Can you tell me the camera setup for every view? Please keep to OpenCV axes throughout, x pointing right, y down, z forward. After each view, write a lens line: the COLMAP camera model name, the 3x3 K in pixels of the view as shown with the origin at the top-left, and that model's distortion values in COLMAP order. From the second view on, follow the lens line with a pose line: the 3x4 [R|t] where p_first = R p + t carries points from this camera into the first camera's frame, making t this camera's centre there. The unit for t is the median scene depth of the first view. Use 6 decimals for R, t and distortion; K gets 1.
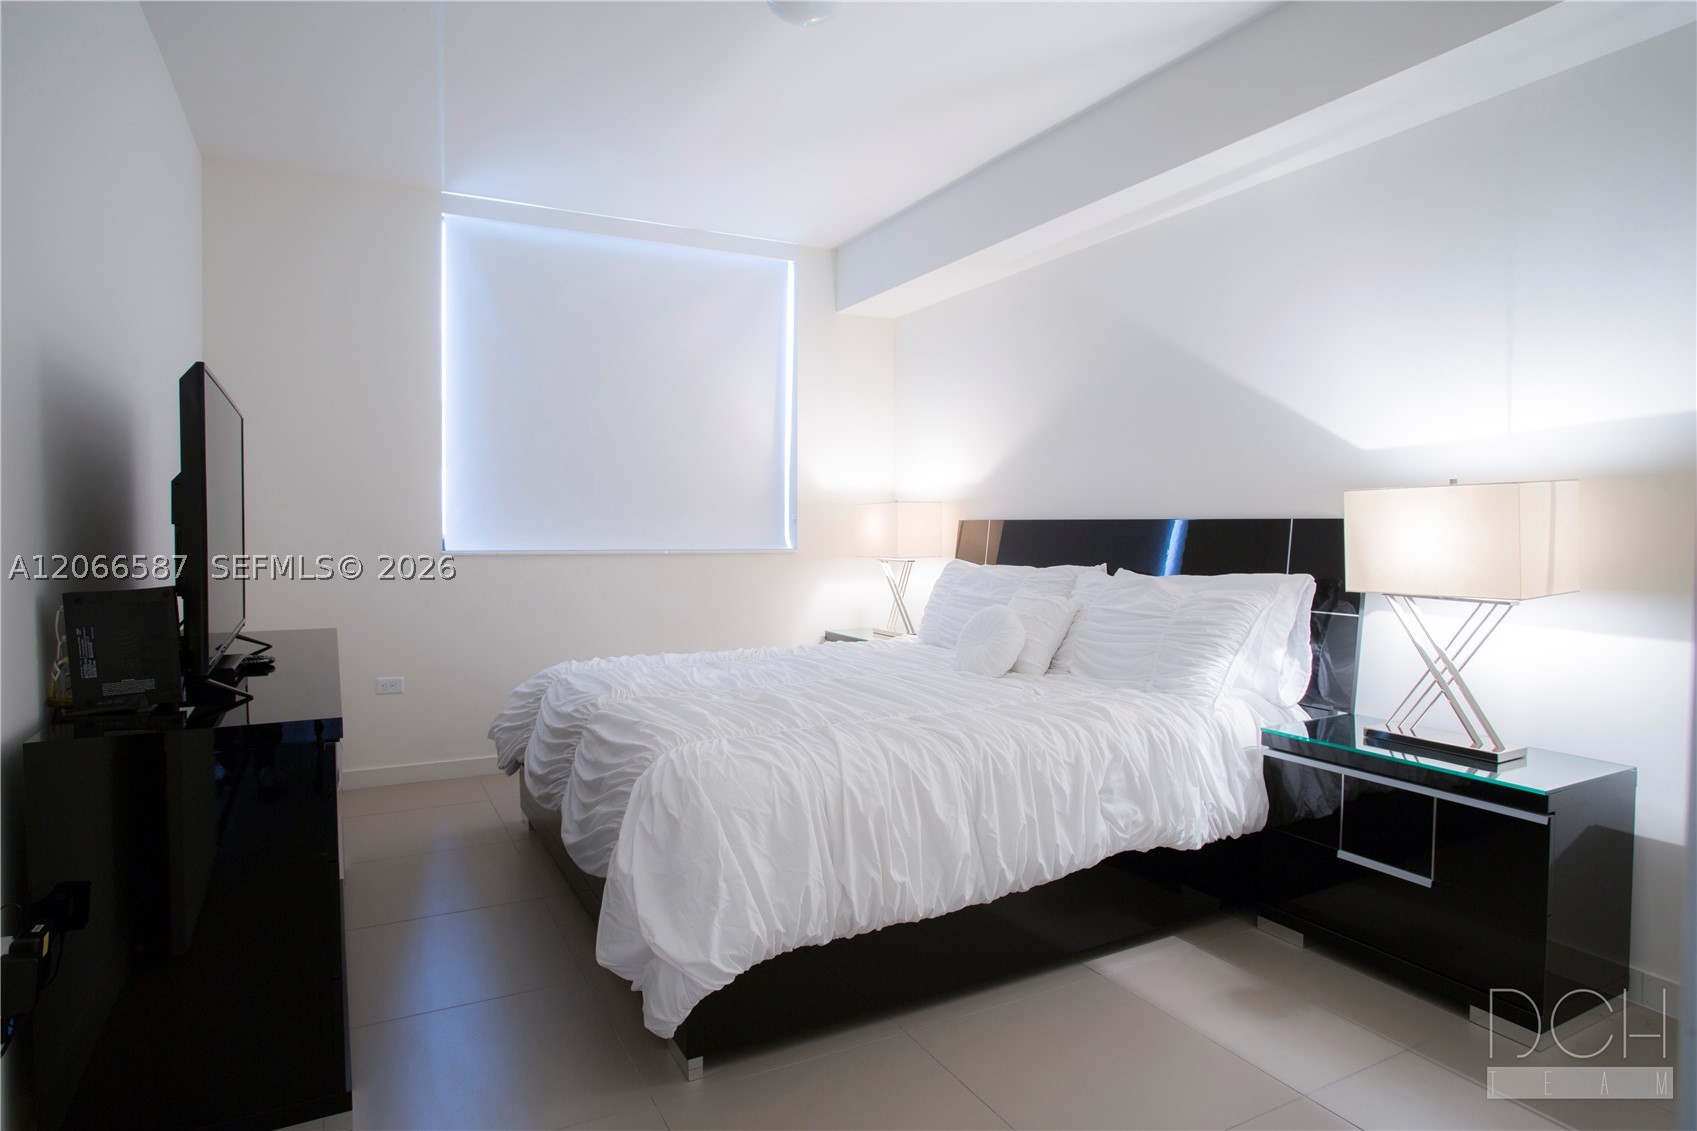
lens RADIAL K [[956.9, 0, 822.6], [0, 956.9, 565.5], [0, 0, 1]] dist [-0.043893, 0.000756]
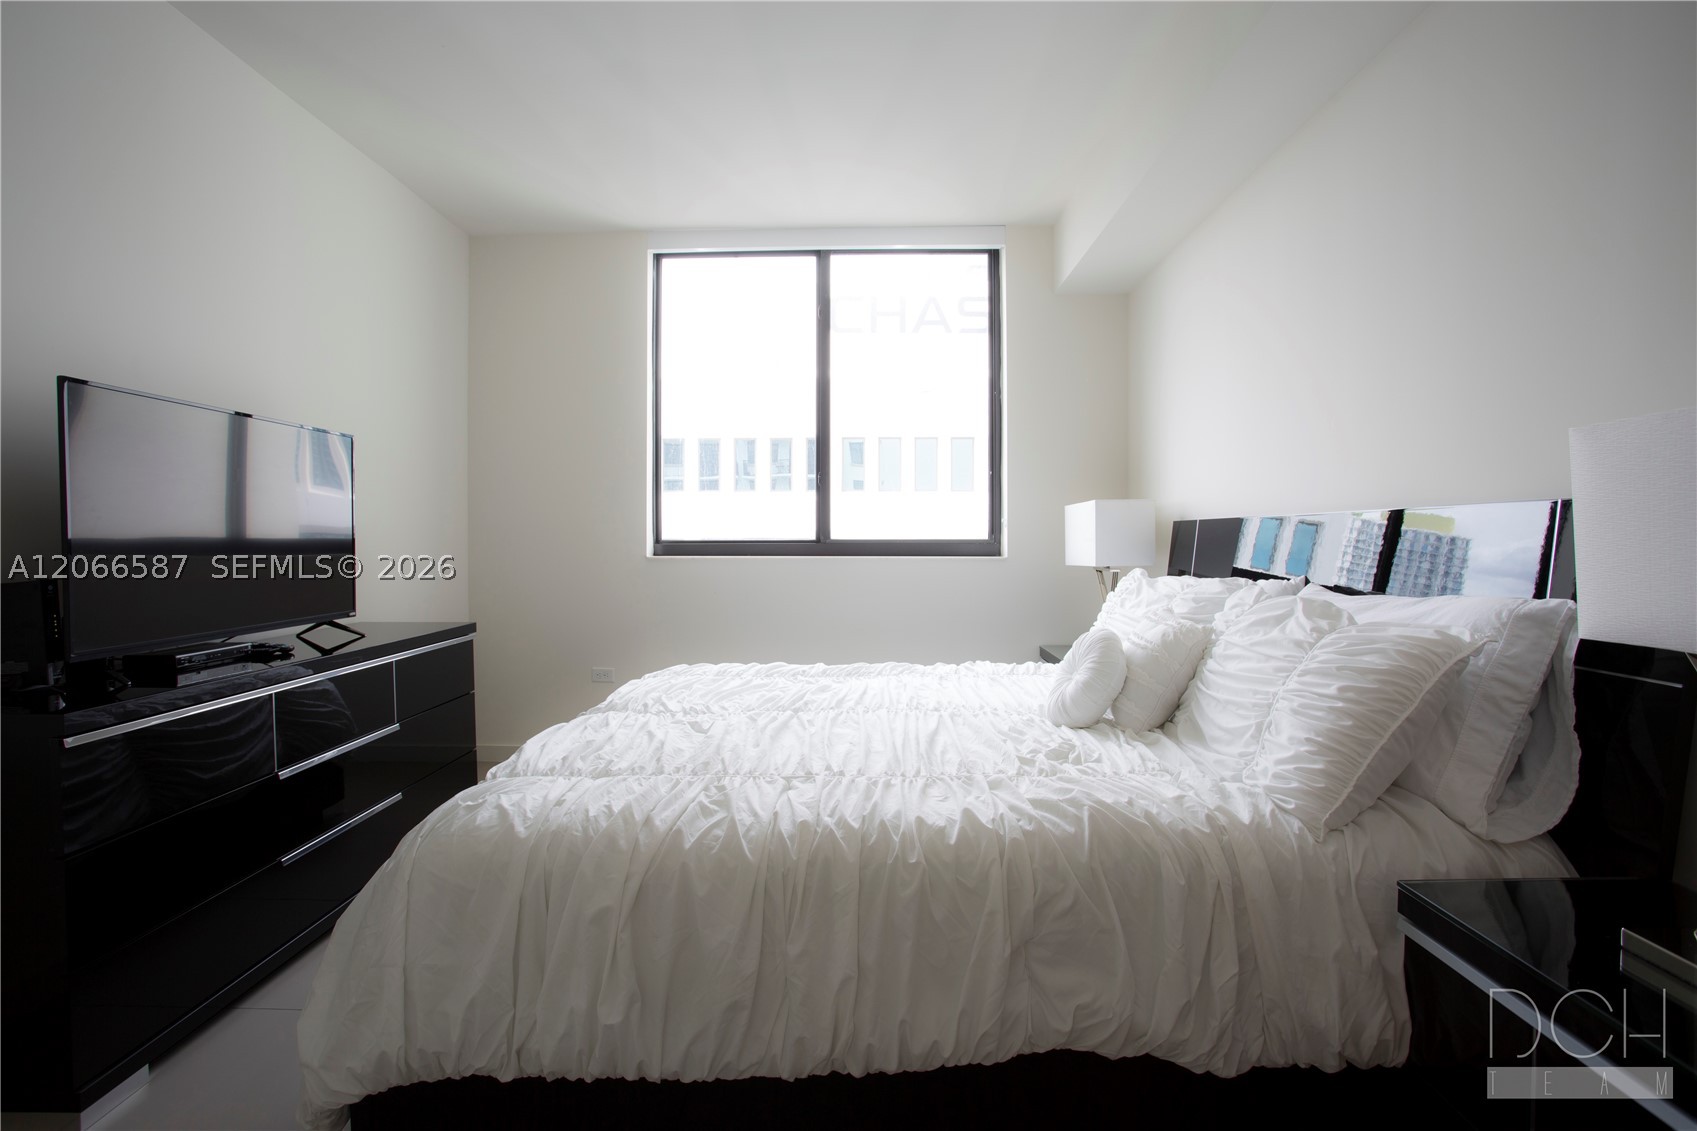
lens RADIAL K [[819.7, 0, 848.5], [0, 819.7, 565.5], [0, 0, 1]] dist [-0.067426, 0.029353]
pose [[0.872517, 0.008581, -0.488508, 0.459681], [-0.014378, 0.999864, -0.008117, -0.000378], [0.488372, 0.014106, 0.872522, 0.502392]]
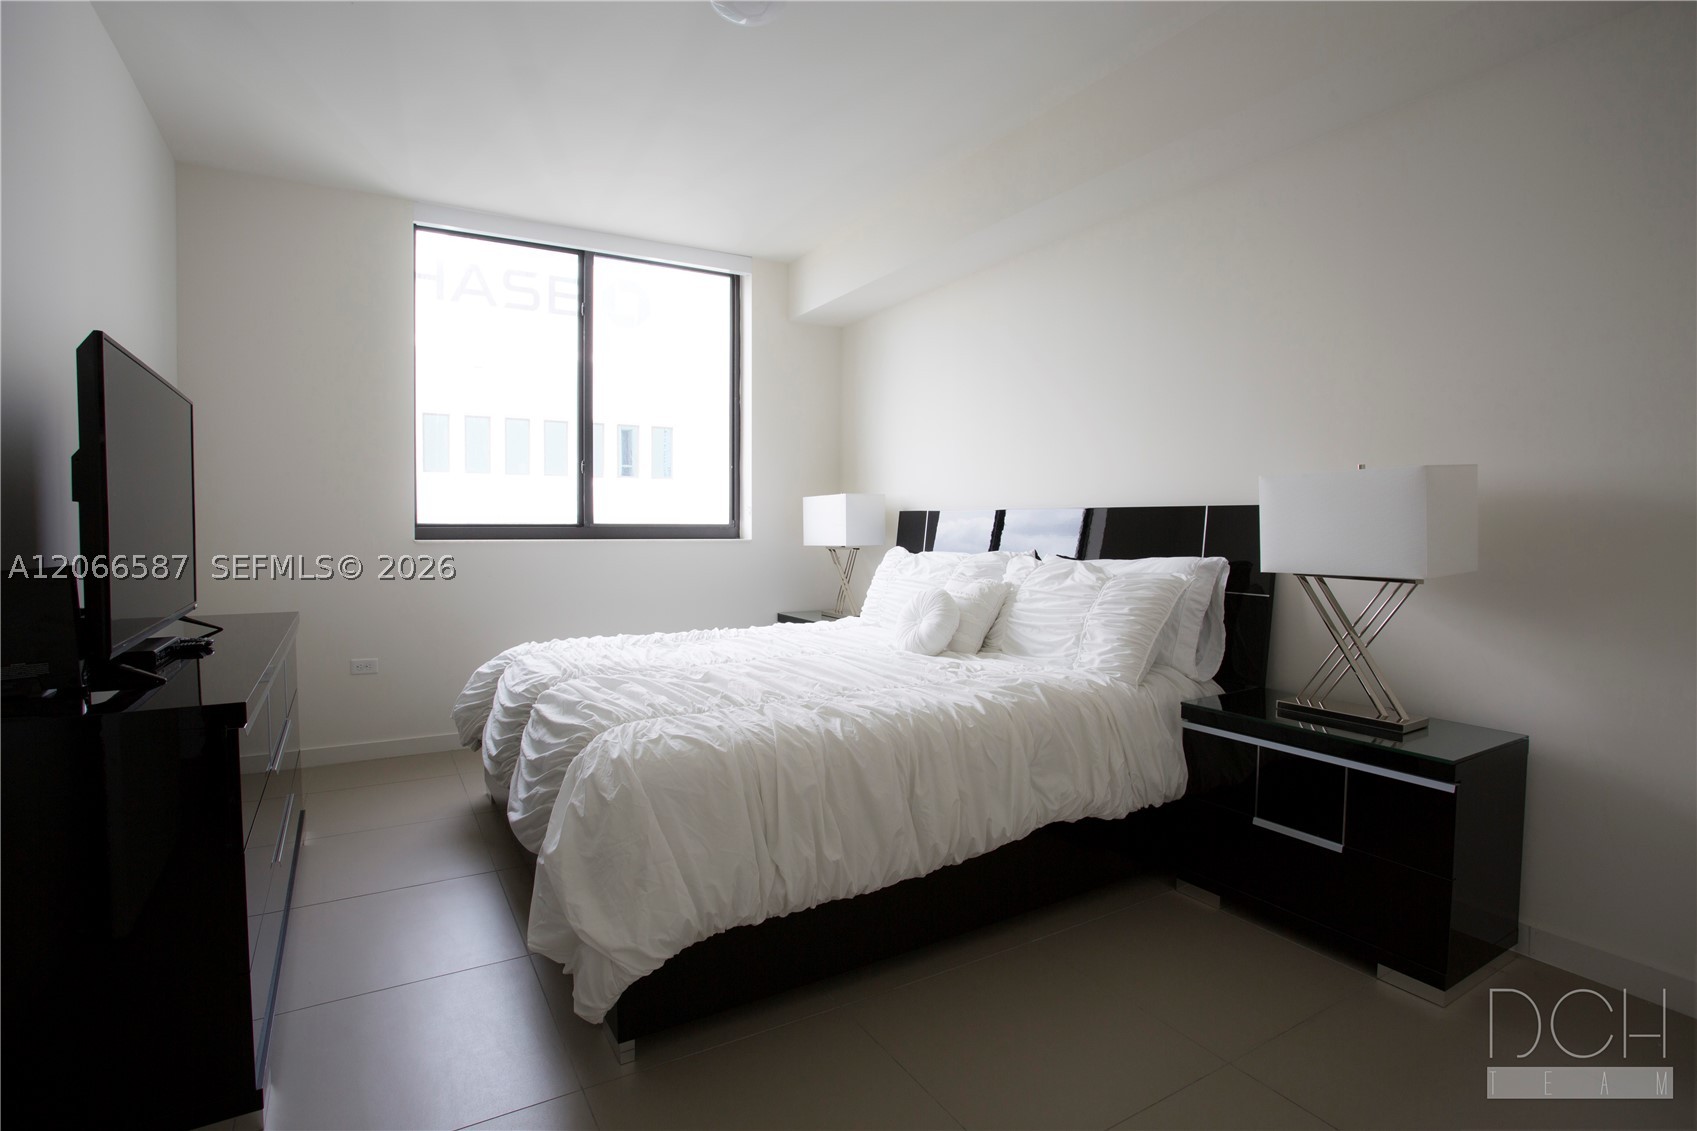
lens RADIAL K [[827.5, 0, 824.2], [0, 827.5, 568.9], [0, 0, 1]] dist [-0.070160, 0.029486]
pose [[0.999074, -0.002608, 0.042934, 0.030731], [0.002155, 0.999941, 0.010600, 0.014558], [-0.042960, -0.010498, 0.999022, 0.123957]]
